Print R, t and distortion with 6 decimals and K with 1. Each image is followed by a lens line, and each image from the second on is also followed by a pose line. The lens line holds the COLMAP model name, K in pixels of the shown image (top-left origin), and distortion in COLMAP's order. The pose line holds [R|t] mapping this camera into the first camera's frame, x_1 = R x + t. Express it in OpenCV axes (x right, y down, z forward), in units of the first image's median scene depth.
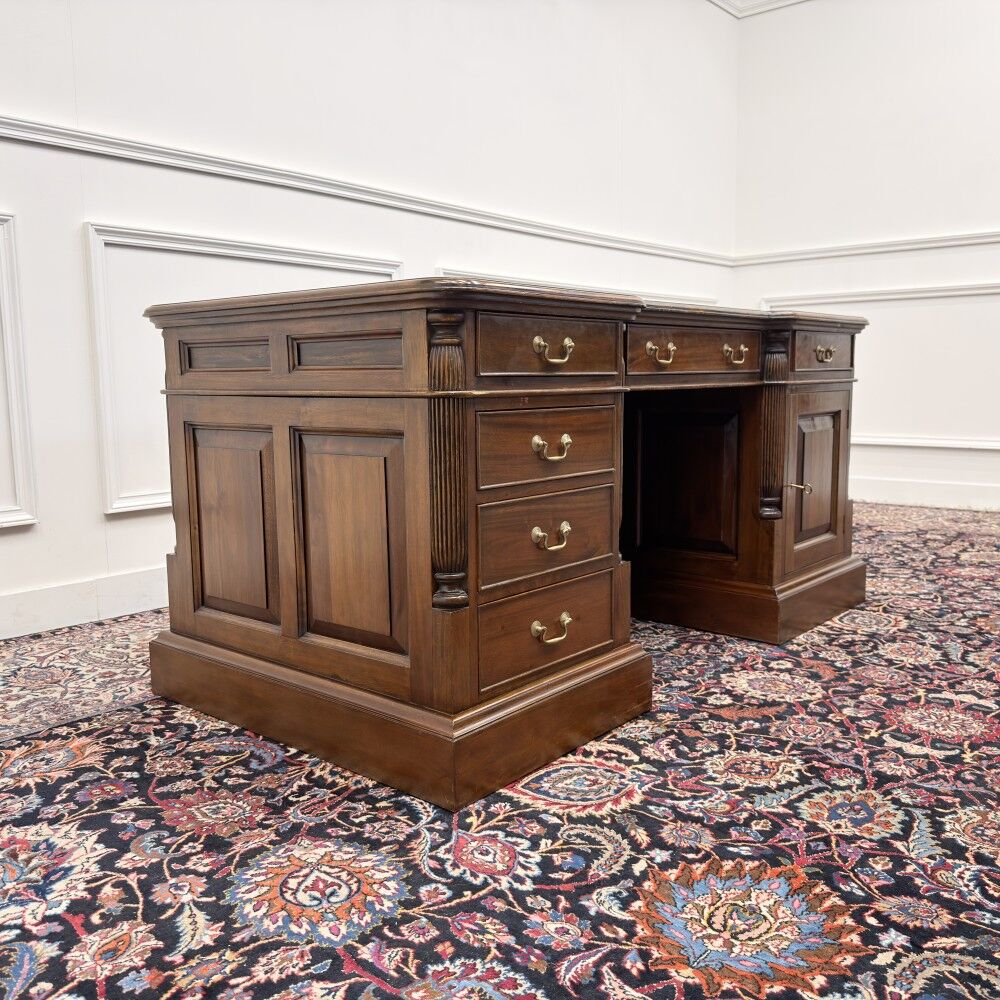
lens RADIAL K [[934.2, 0, 500.6], [0, 934.2, 498.2], [0, 0, 1]] dist [0.097280, -0.190573]
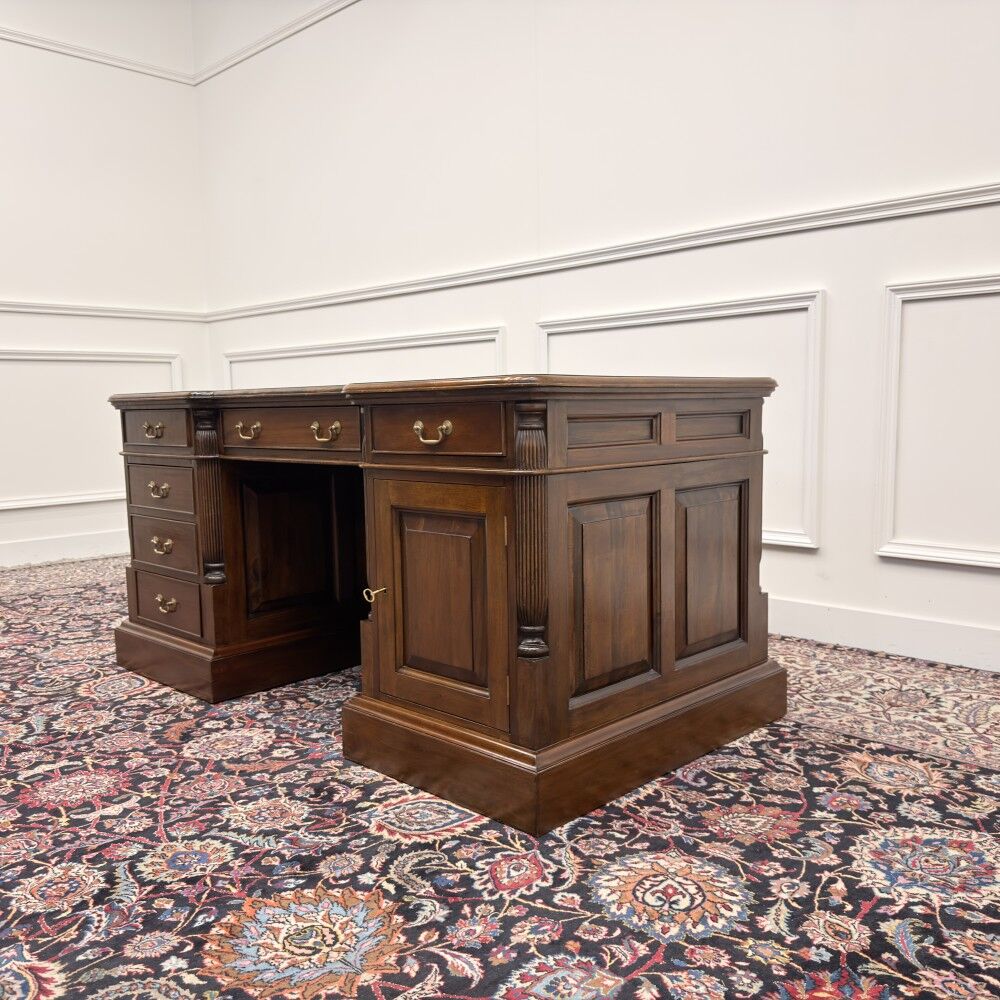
lens RADIAL K [[933.3, 0, 508.1], [0, 933.3, 499.0], [0, 0, 1]] dist [0.117047, -0.233206]
pose [[-0.065230, 0.110995, -0.991678, 1.607253], [-0.107183, 0.987266, 0.117552, -0.290593], [0.992097, 0.113959, -0.052502, 1.653986]]
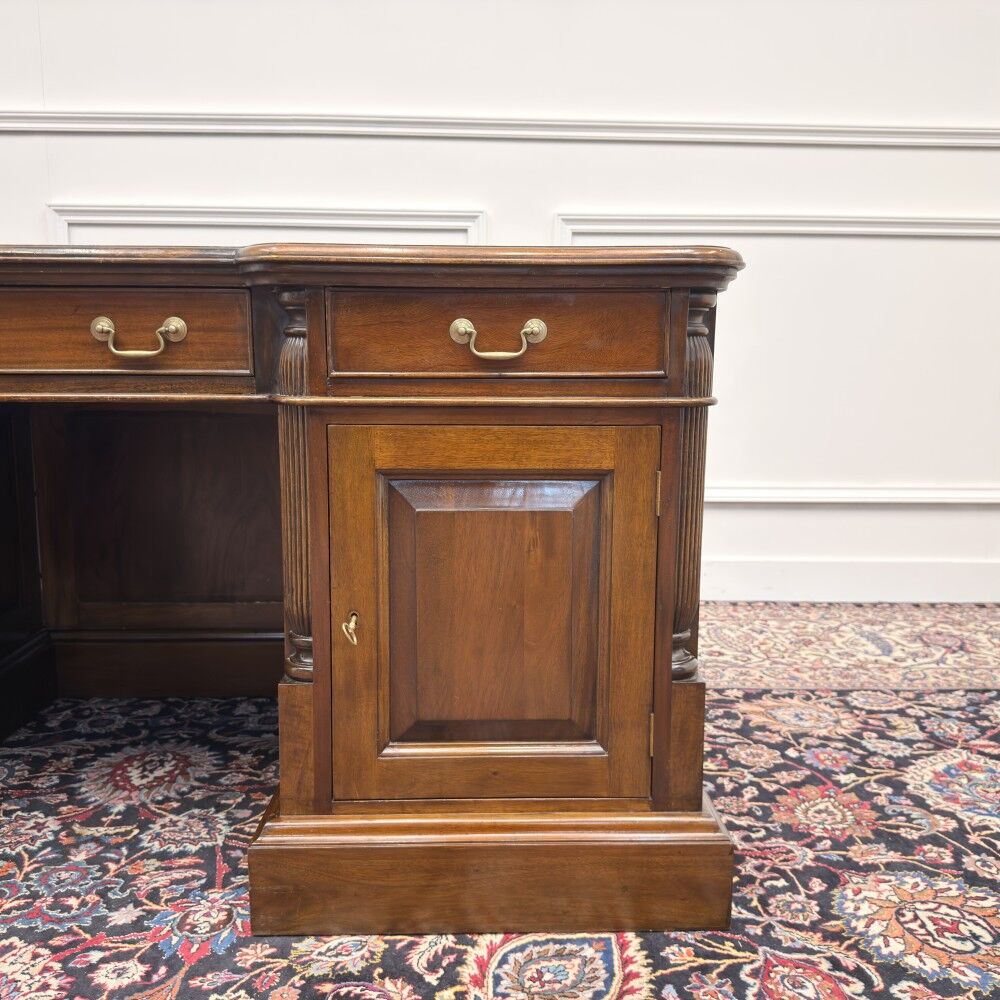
lens RADIAL K [[946.4, 0, 496.9], [0, 946.4, 497.3], [0, 0, 1]] dist [0.042981, -0.074061]
pose [[0.669302, 0.123499, -0.732654, 1.006950], [-0.108660, 0.991757, 0.067910, -0.164843], [0.735002, 0.034158, 0.677204, 1.058658]]
